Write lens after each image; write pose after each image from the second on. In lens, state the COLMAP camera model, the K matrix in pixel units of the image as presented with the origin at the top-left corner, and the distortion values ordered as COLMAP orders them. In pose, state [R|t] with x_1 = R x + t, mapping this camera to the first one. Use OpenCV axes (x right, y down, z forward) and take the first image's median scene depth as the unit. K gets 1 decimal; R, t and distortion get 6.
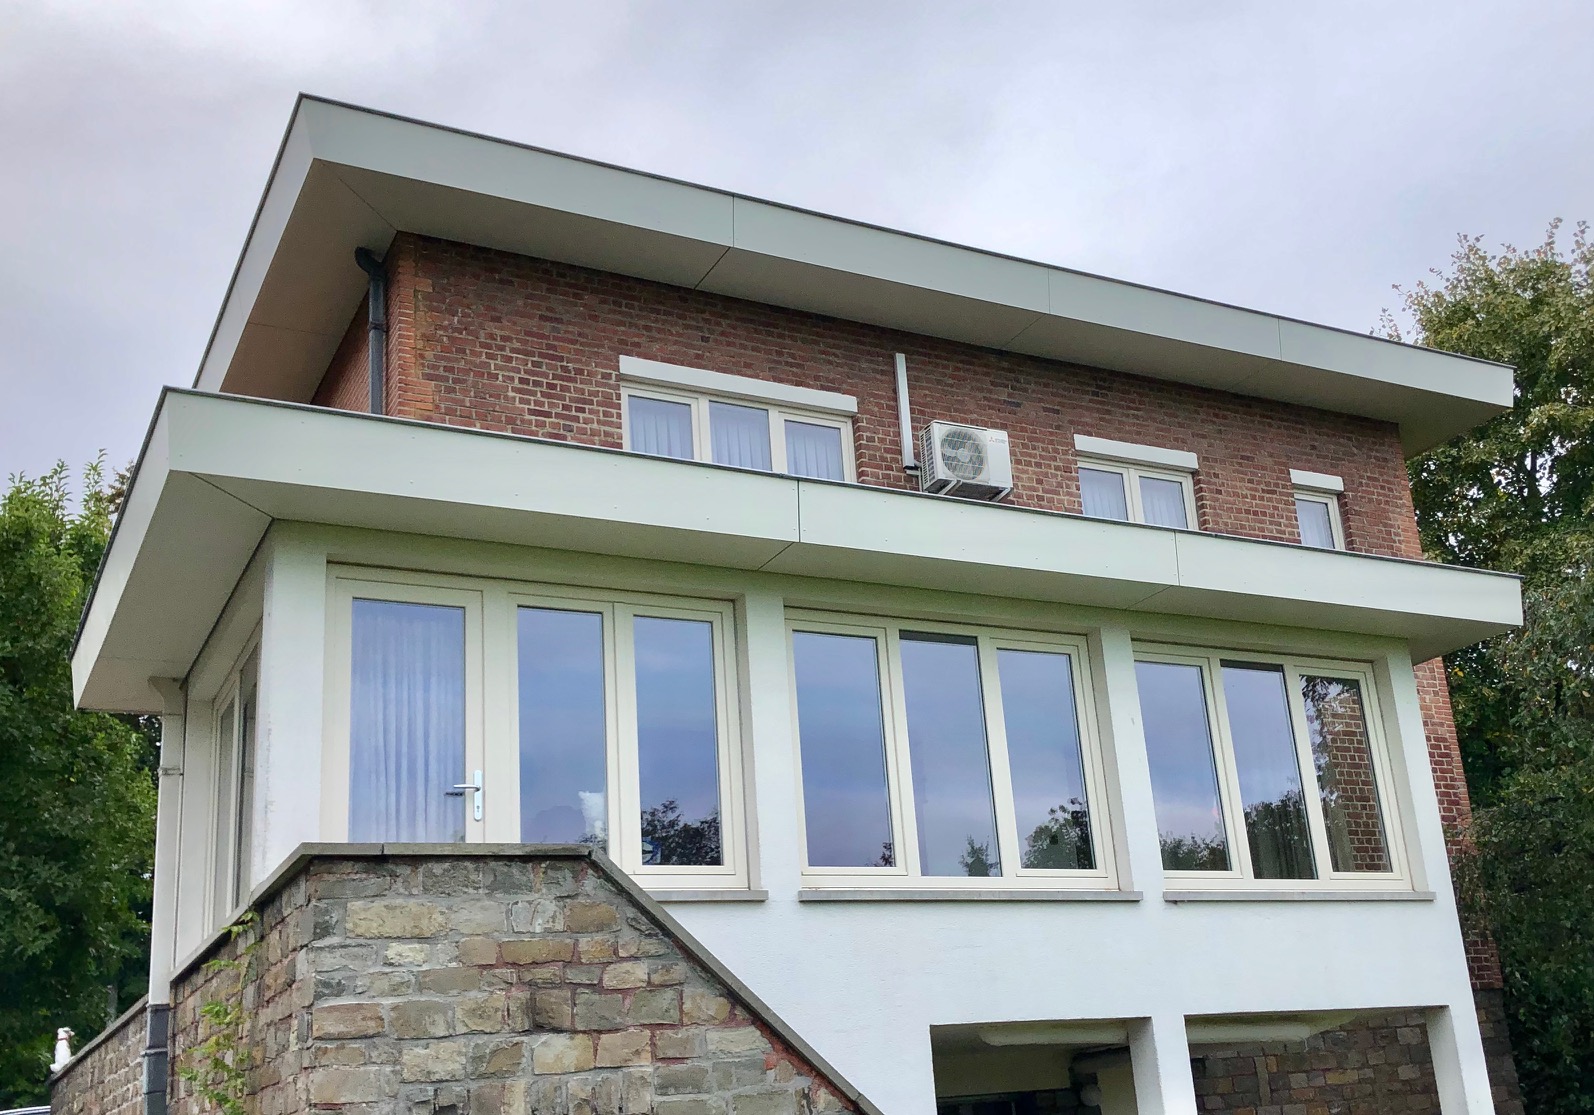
lens RADIAL K [[1709.3, 0, 966.8], [0, 1709.3, 626.8], [0, 0, 1]] dist [0.132876, -0.494885]
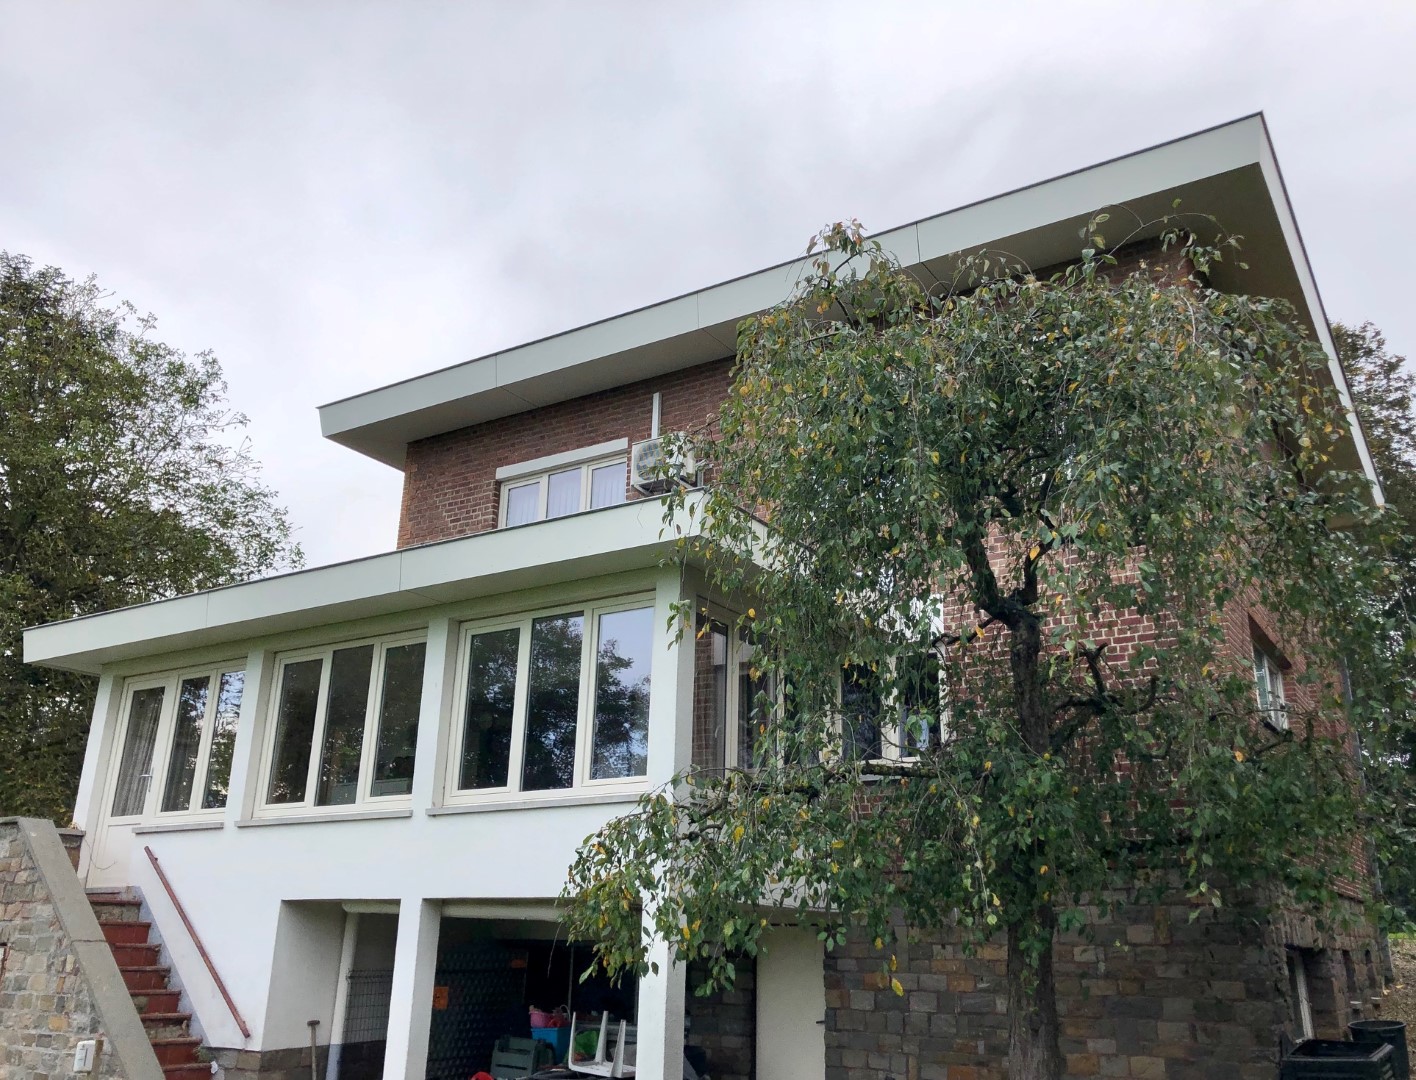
lens RADIAL K [[1240.8, 0, 708.0], [0, 1240.8, 540.0], [0, 0, 1]] dist [0.011652, 0.003588]
pose [[0.446452, -0.195789, -0.873125, 1.184532], [0.207874, 0.971766, -0.111617, 0.107772], [0.870327, -0.131669, 0.474547, 0.785585]]
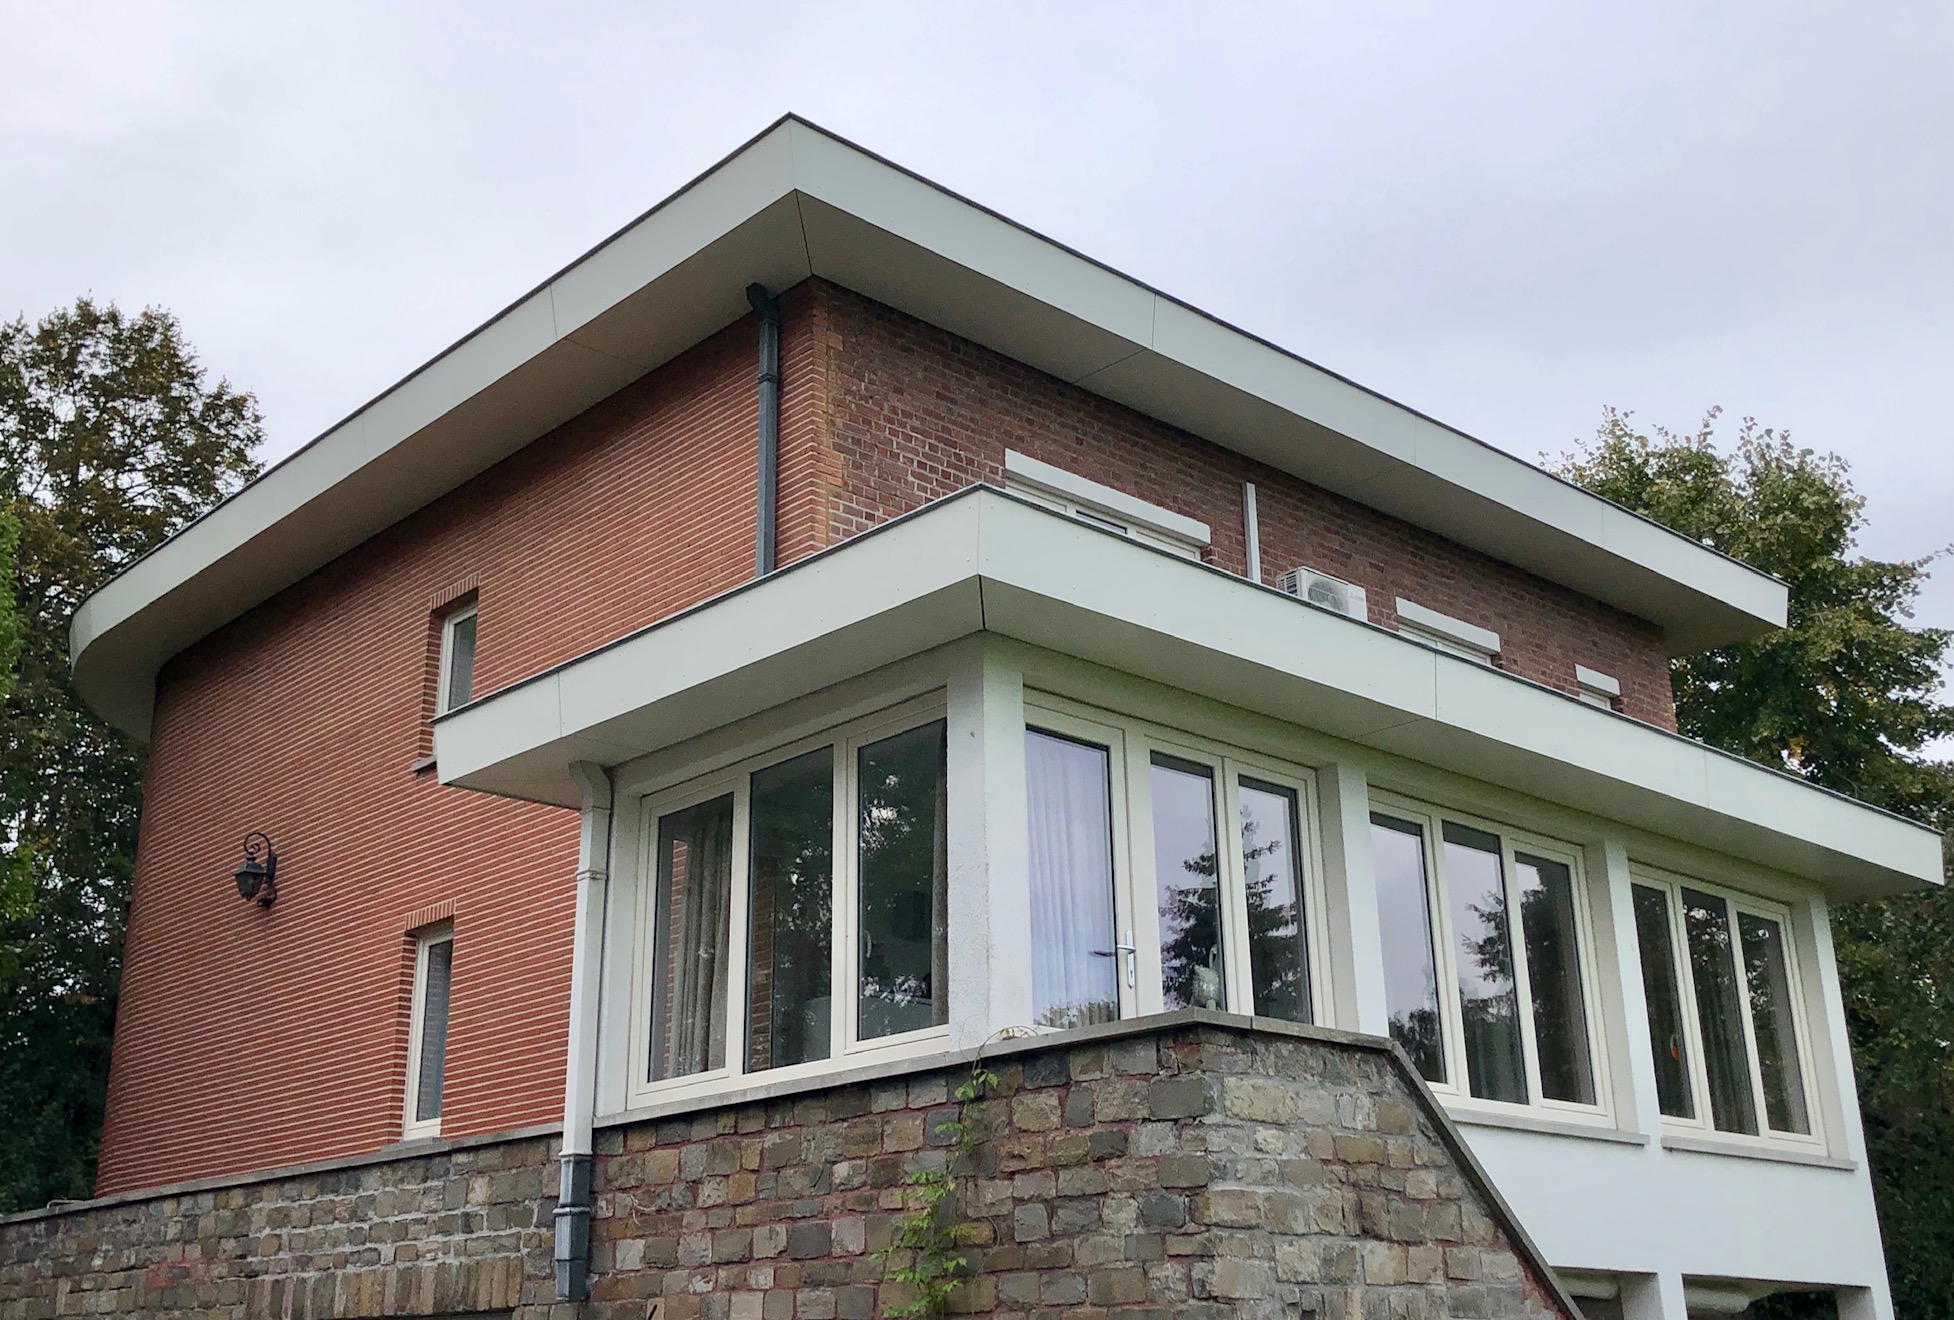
lens RADIAL K [[2140.6, 0, 976.1], [0, 2140.6, 610.4], [0, 0, 1]] dist [0.064616, -0.355420]
pose [[0.977737, 0.142509, 0.154017, -0.484896], [-0.132014, 0.988299, -0.076403, 0.011941], [-0.163103, 0.054370, 0.985110, -0.088645]]
